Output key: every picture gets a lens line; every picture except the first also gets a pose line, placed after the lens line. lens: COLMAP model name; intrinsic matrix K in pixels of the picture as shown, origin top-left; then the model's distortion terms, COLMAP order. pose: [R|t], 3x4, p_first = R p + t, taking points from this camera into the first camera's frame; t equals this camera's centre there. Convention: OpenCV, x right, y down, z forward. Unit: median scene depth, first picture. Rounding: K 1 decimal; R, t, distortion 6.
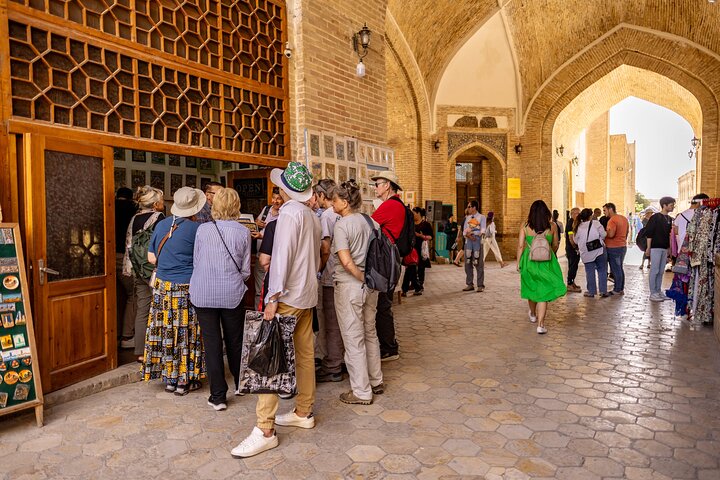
lens RADIAL K [[459.2, 0, 360.0], [0, 459.2, 240.0], [0, 0, 1]] dist [0.001187, -0.001152]
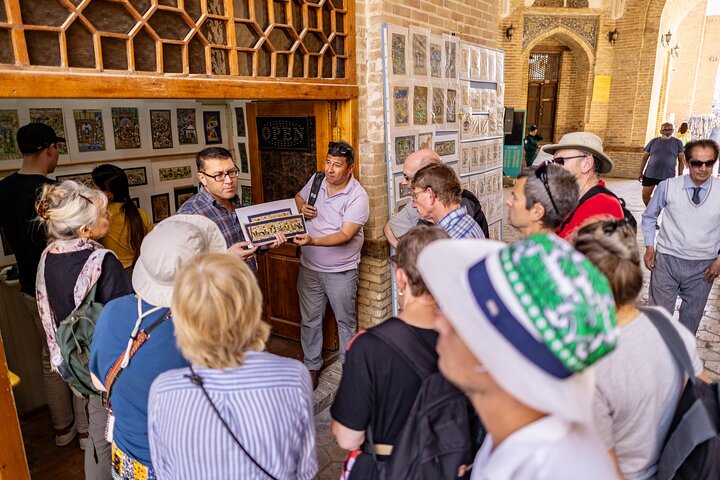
lens RADIAL K [[471.7, 0, 360.0], [0, 471.7, 240.0], [0, 0, 1]] dist [-0.011415, -0.002086]
pose [[0.997850, 0.019134, -0.062688, -0.098617], [-0.004928, 0.975636, 0.219340, -0.105275], [0.065358, -0.218559, 0.973632, 0.369740]]
